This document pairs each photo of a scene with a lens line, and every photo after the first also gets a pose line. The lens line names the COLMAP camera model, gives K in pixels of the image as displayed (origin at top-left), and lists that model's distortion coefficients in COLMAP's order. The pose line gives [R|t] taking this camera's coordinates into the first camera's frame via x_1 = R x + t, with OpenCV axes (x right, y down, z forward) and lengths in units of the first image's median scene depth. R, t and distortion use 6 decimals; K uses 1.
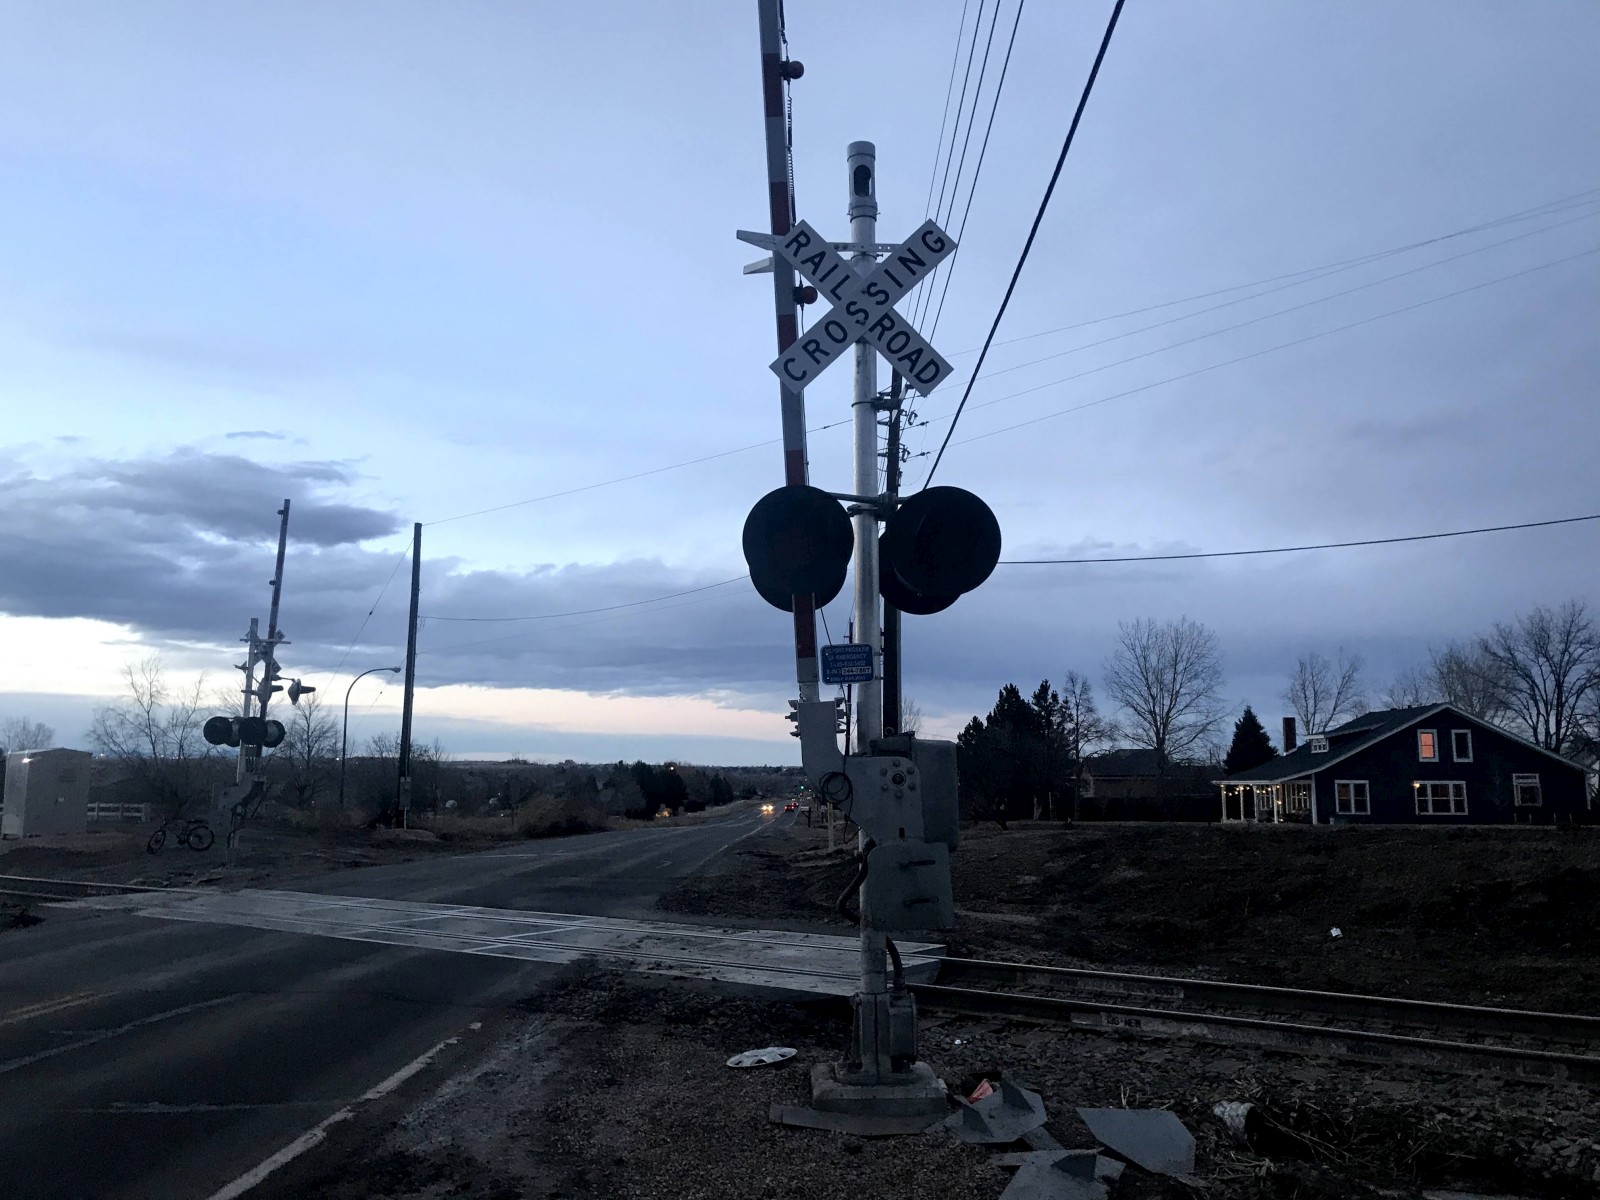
lens RADIAL K [[1304.2, 0, 805.3], [0, 1304.2, 582.3], [0, 0, 1]] dist [0.039426, -0.055463]
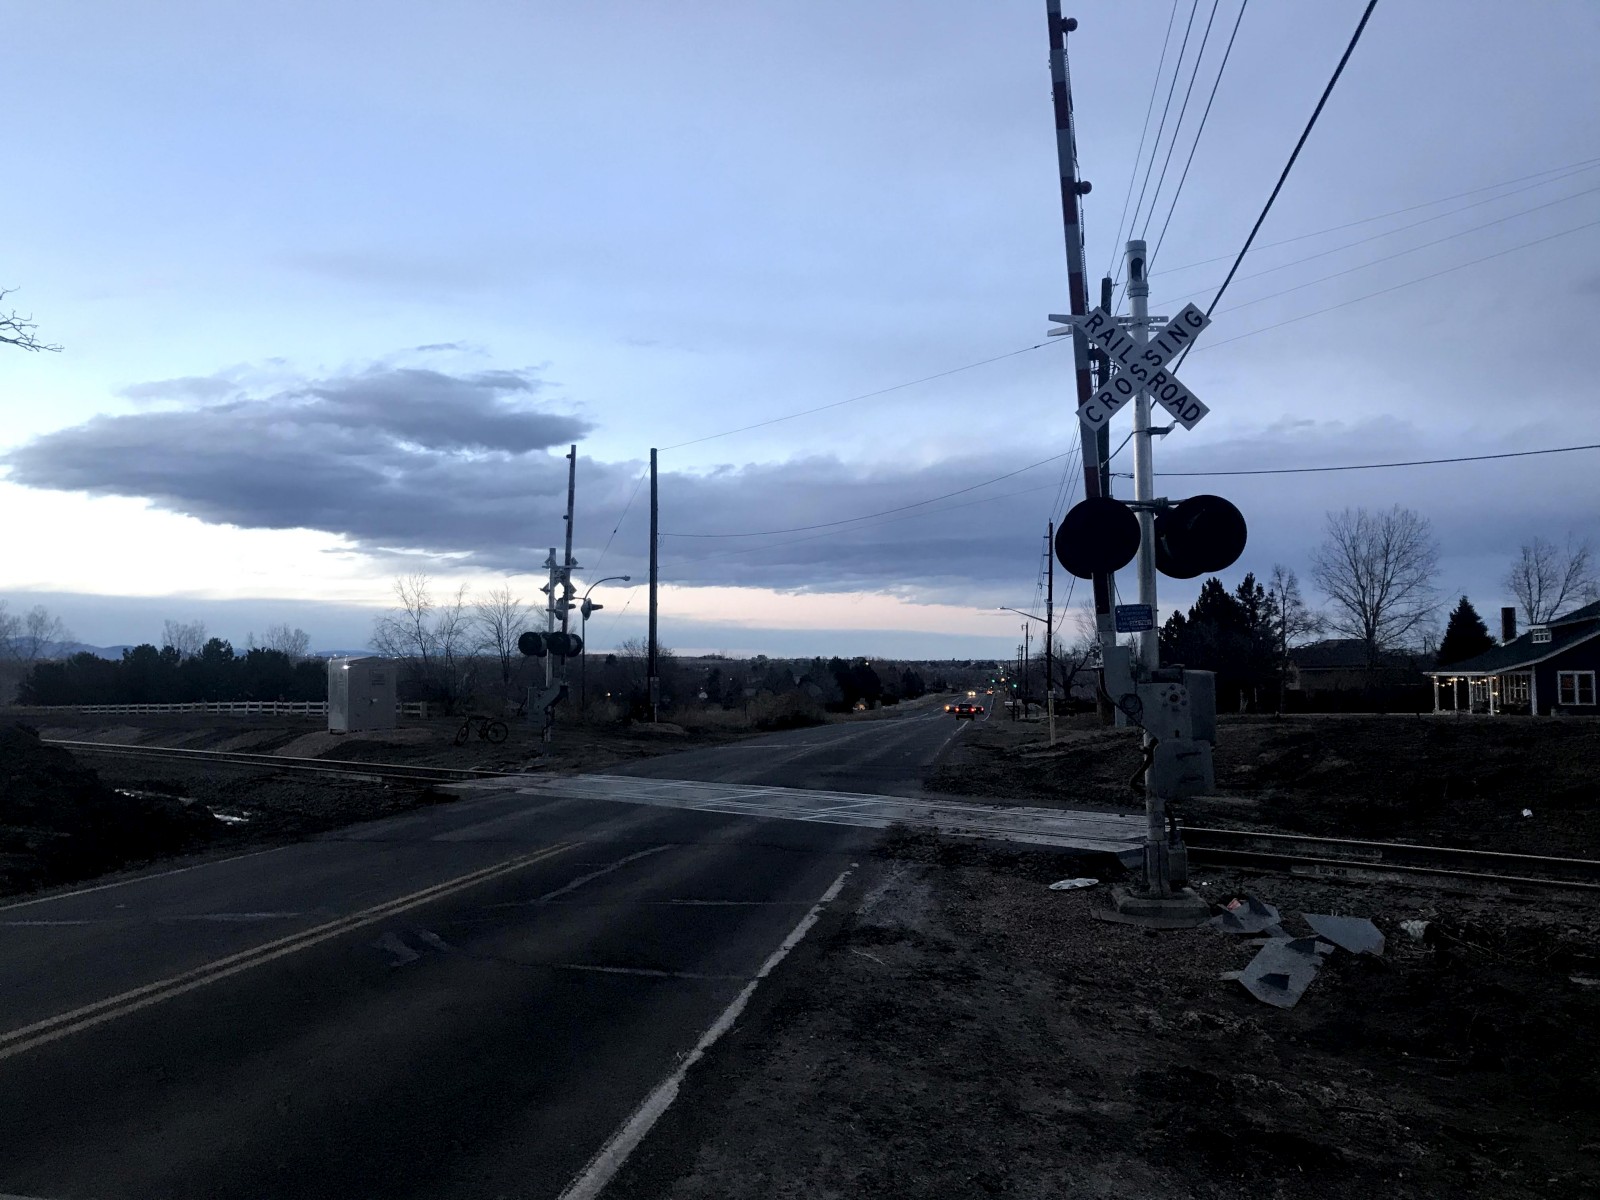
lens RADIAL K [[1310.6, 0, 793.4], [0, 1310.6, 591.3], [0, 0, 1]] dist [0.005582, 0.008732]
pose [[0.988454, -0.019488, -0.150263, -0.033606], [0.032604, 0.995819, 0.085326, -0.028451], [0.147972, -0.089240, 0.984957, -0.132945]]
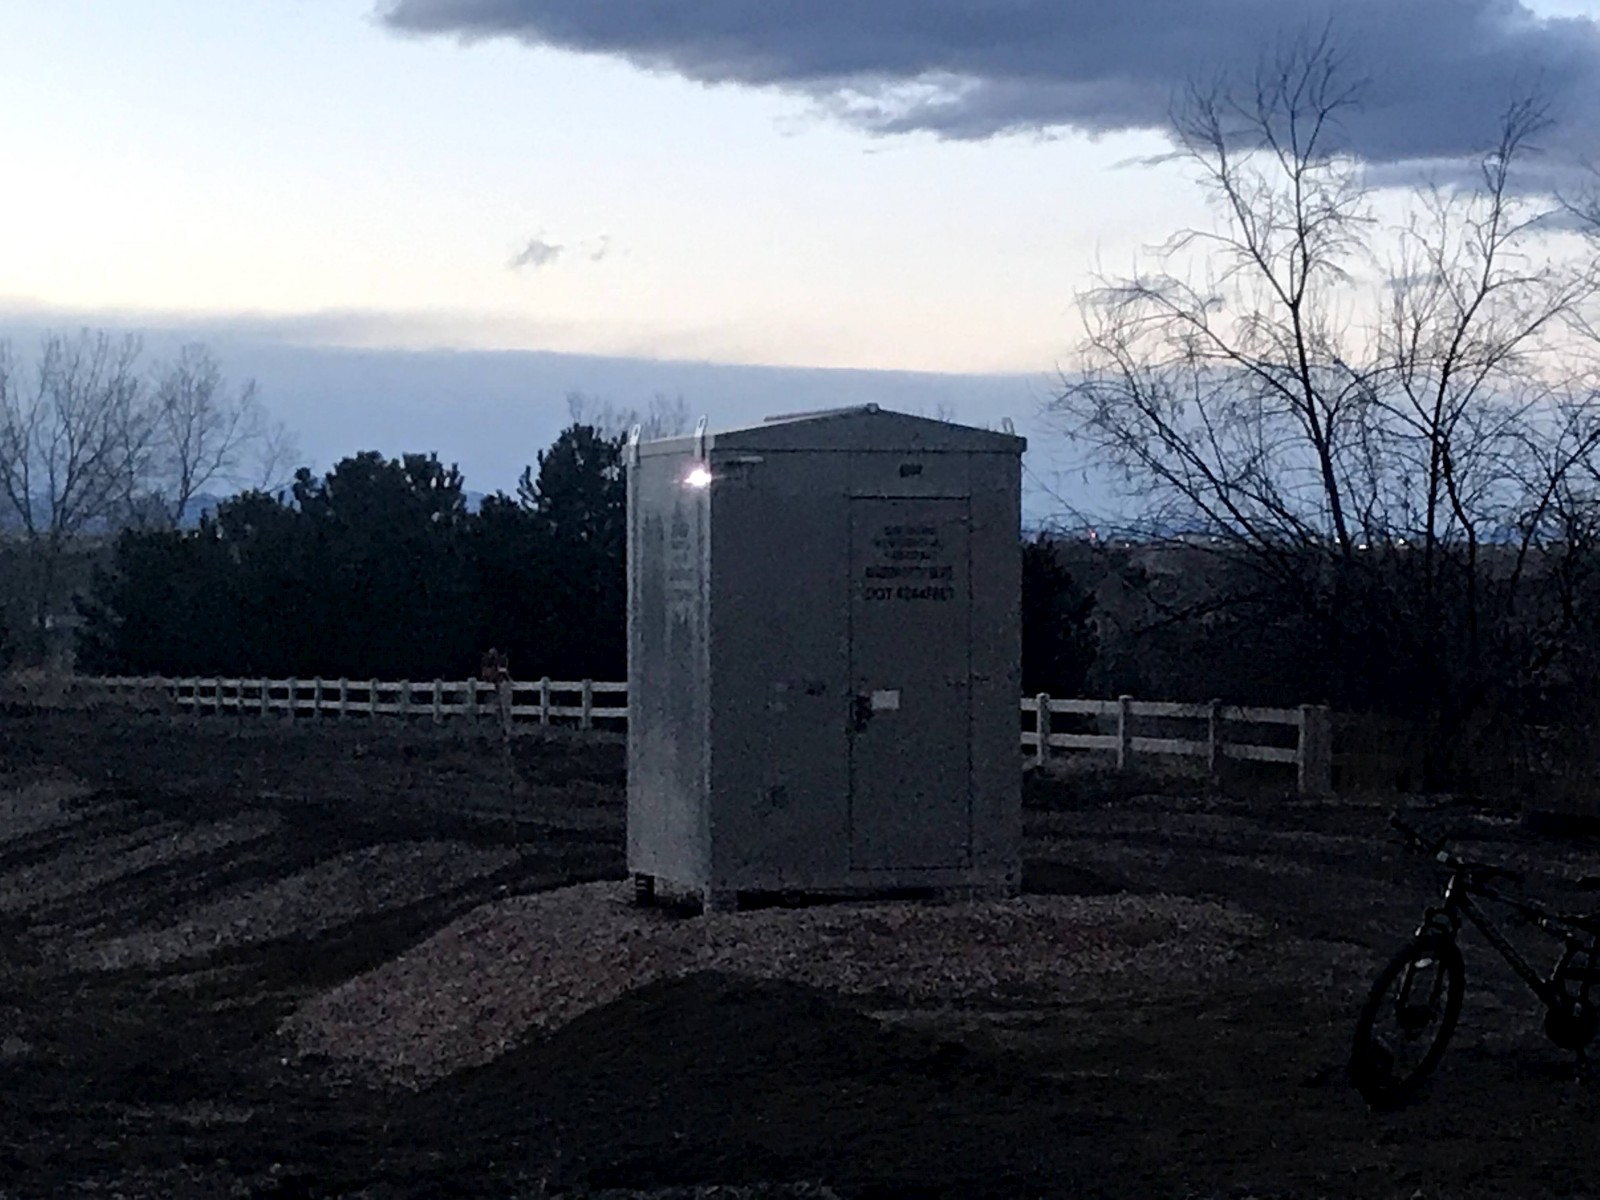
lens RADIAL K [[4334.2, 0, 800.0], [0, 4334.2, 600.0], [0, 0, 1]] dist [0.223453, 0.143095]
pose [[0.839205, 0.007848, -0.543759, -0.399814], [0.070959, 0.989767, 0.123799, 0.122340], [0.539166, -0.142477, 0.830060, 0.790488]]
